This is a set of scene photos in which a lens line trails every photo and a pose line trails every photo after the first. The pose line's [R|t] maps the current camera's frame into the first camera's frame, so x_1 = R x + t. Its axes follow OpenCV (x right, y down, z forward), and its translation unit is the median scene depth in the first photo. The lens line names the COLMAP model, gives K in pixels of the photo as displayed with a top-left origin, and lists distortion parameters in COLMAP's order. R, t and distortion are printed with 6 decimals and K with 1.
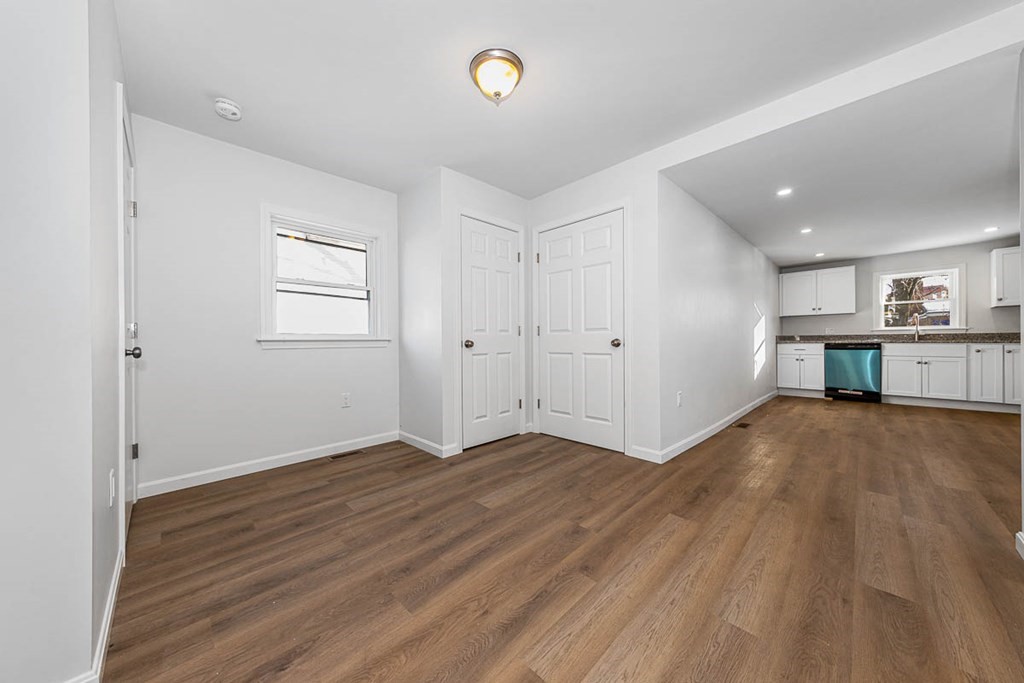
lens RADIAL K [[347.2, 0, 502.7], [0, 347.2, 342.2], [0, 0, 1]] dist [0.002391, -0.000281]
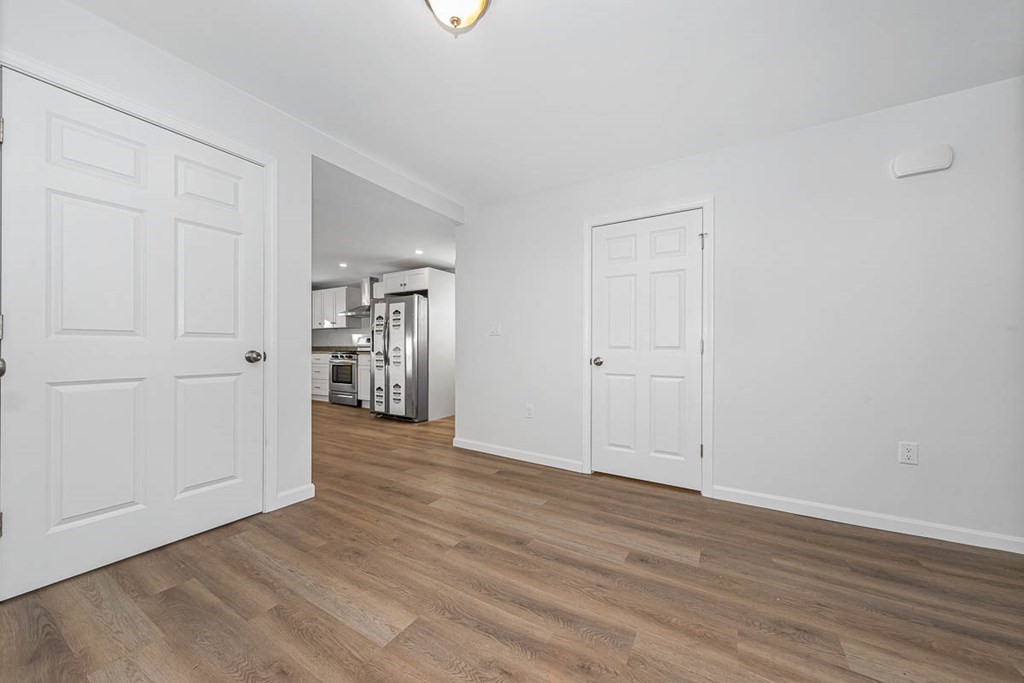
lens RADIAL K [[370.4, 0, 512.4], [0, 370.4, 338.6], [0, 0, 1]] dist [0.005418, -0.000285]
pose [[-0.260032, 0.030196, 0.965128, -0.728062], [0.001423, 0.999522, -0.030889, -0.017123], [-0.965599, -0.006659, -0.259951, 0.966415]]
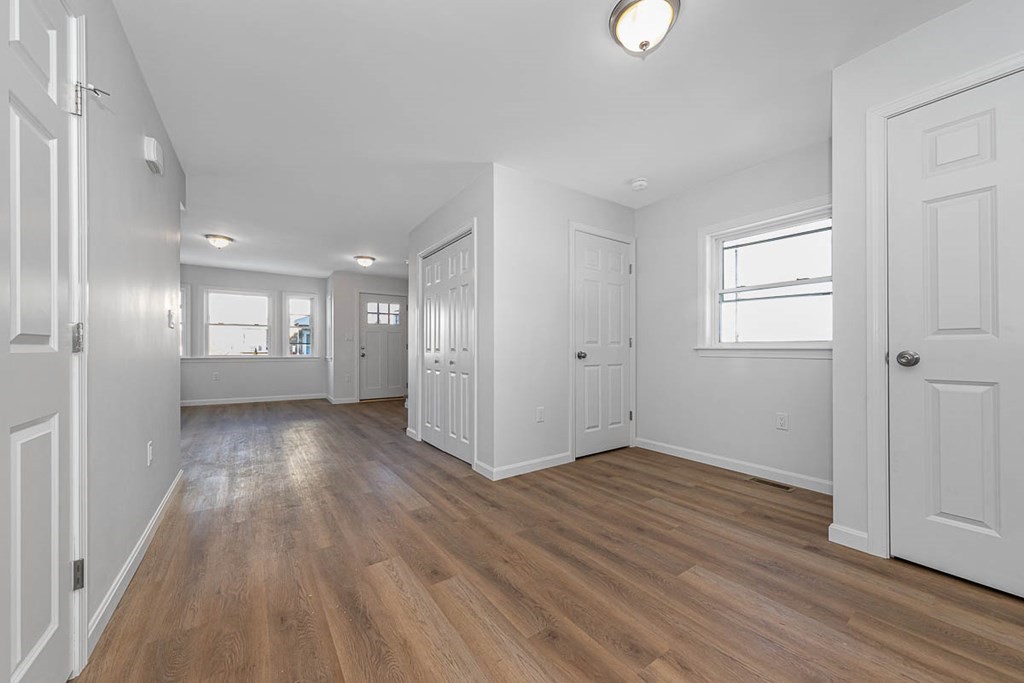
lens RADIAL K [[370.4, 0, 513.0], [0, 370.4, 347.8], [0, 0, 1]] dist [0.005418, -0.000285]
pose [[-0.155382, 0.006321, -0.987834, 0.780658], [-0.004447, 0.999965, 0.007098, -0.018730], [0.987844, 0.005496, -0.155348, 0.735268]]
